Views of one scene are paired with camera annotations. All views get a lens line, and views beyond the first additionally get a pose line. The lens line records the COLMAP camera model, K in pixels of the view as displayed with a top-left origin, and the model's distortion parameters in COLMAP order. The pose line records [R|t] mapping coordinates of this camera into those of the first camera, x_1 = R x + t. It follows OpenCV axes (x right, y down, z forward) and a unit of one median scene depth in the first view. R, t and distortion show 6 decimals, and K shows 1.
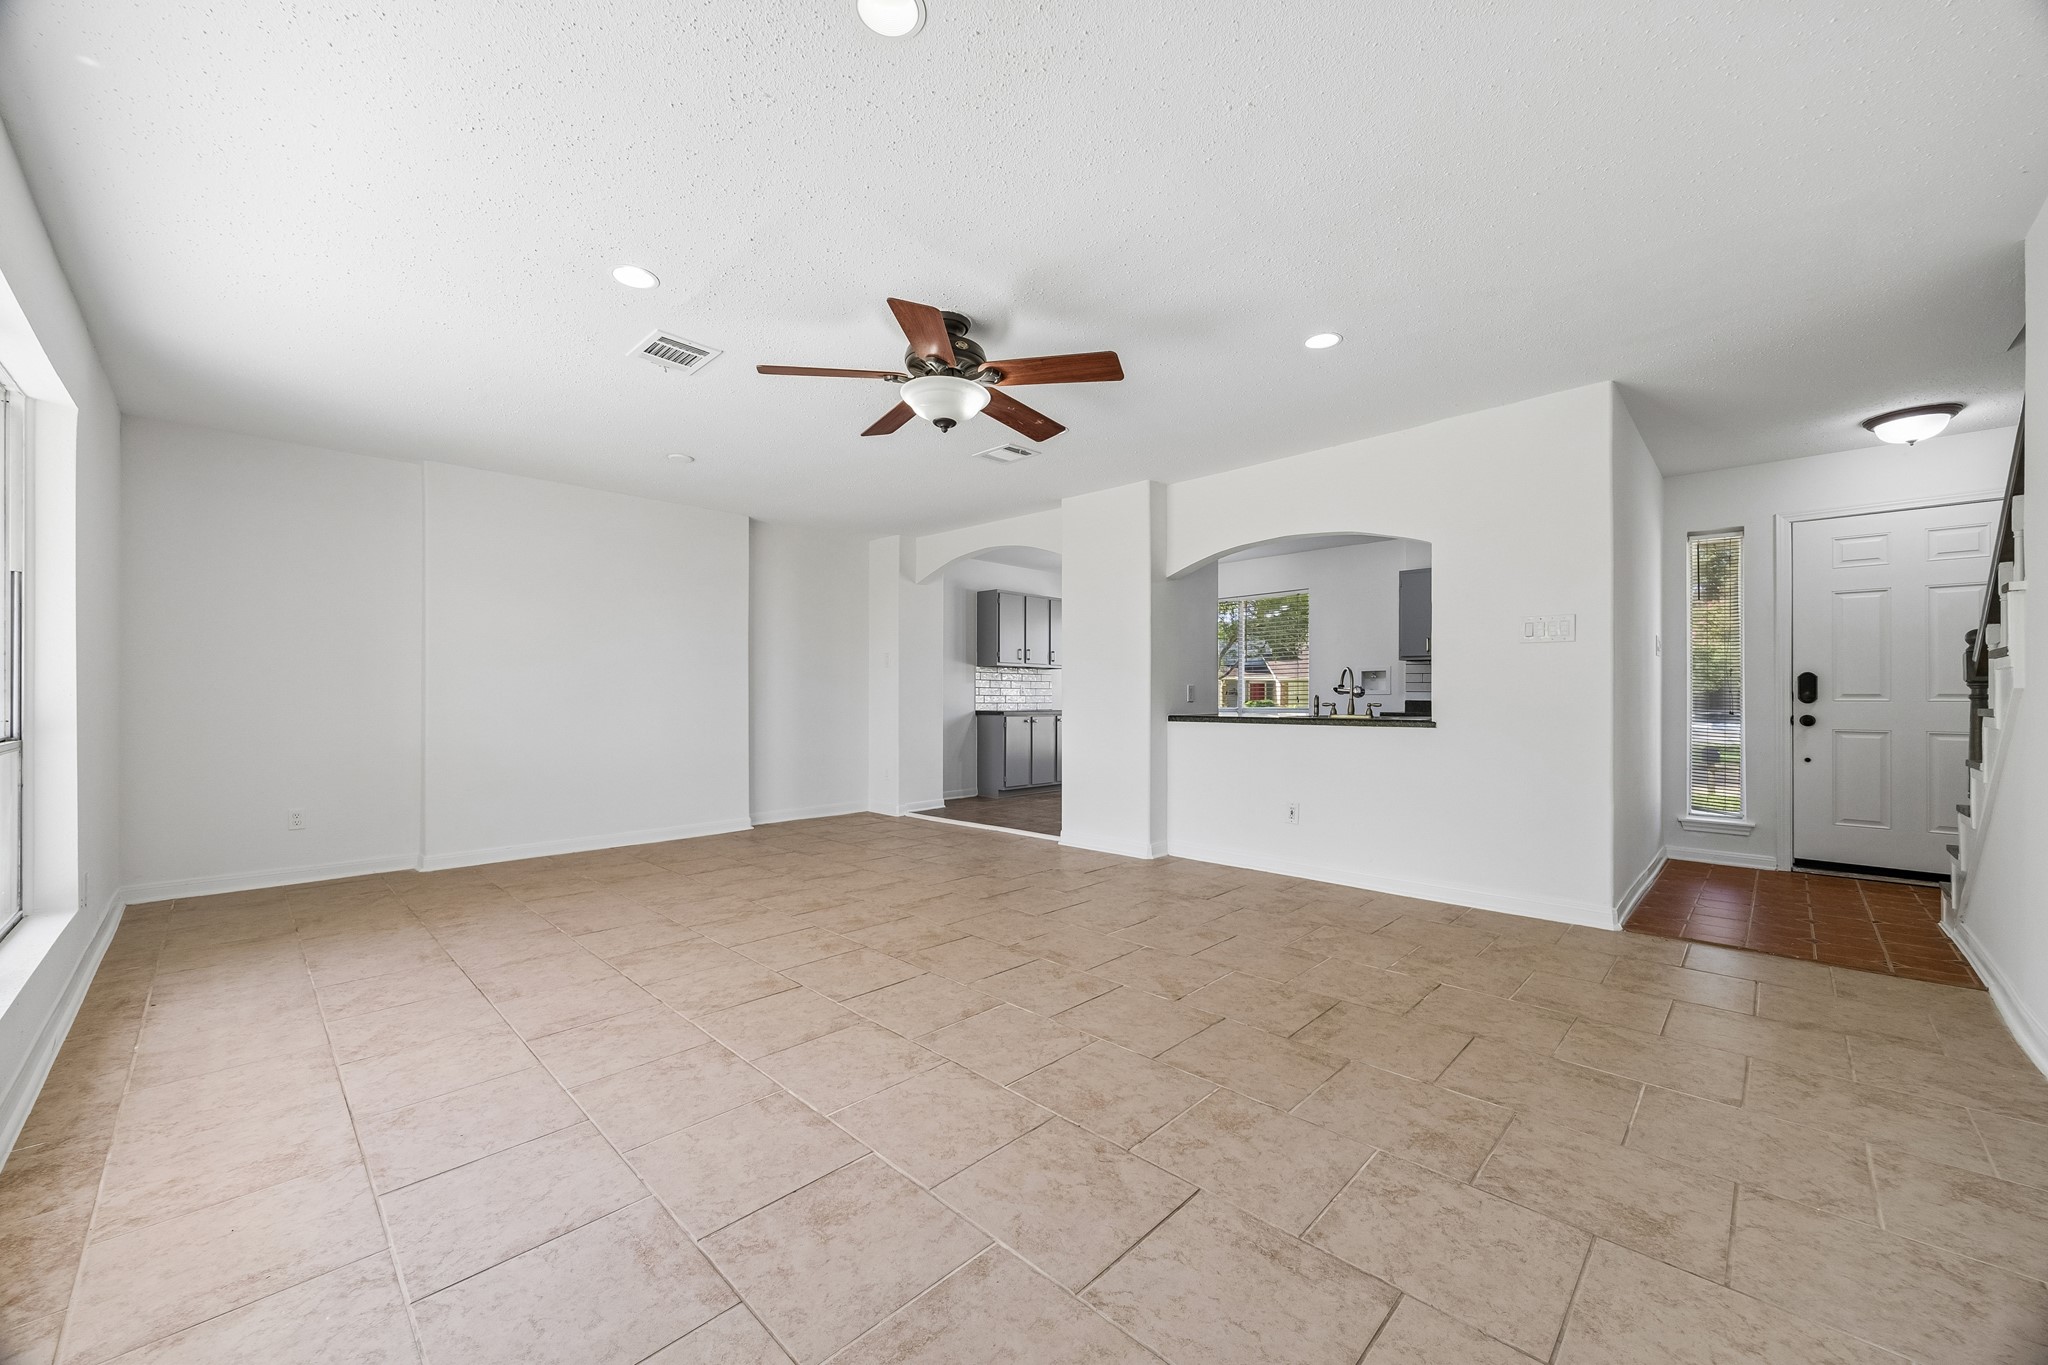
lens RADIAL K [[777.4, 0, 1032.7], [0, 777.4, 692.8], [0, 0, 1]] dist [0.000435, 0.000163]
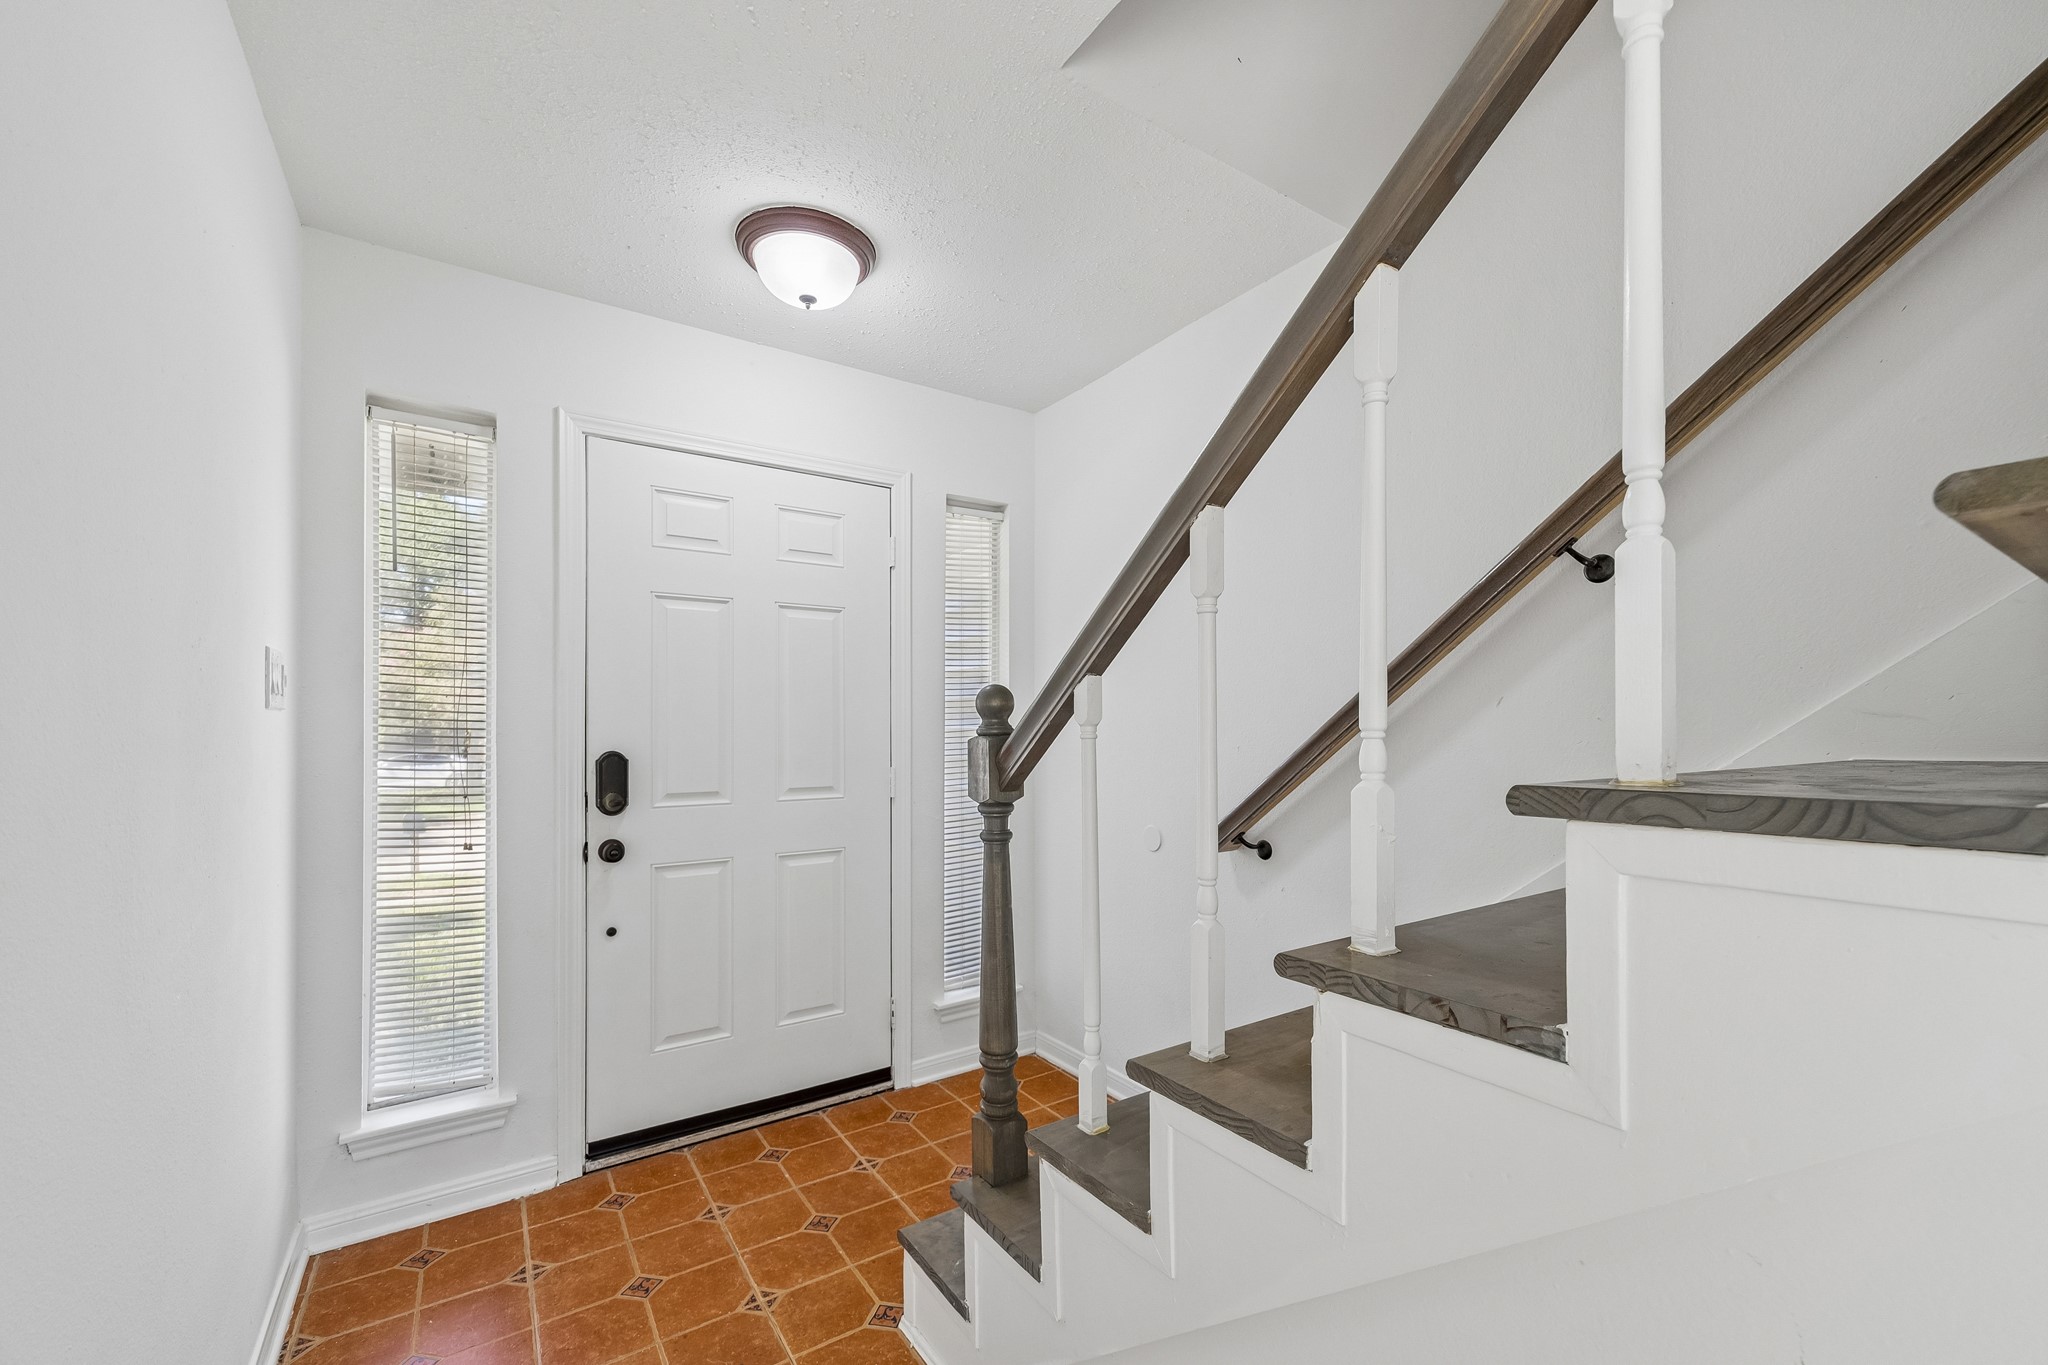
lens RADIAL K [[824.7, 0, 1051.4], [0, 824.7, 722.8], [0, 0, 1]] dist [0.002430, 0.000223]
pose [[0.195103, 0.003796, 0.980776, 0.542438], [-0.000698, 0.999993, -0.003731, -0.042260], [-0.980783, 0.000043, 0.195104, 0.627917]]
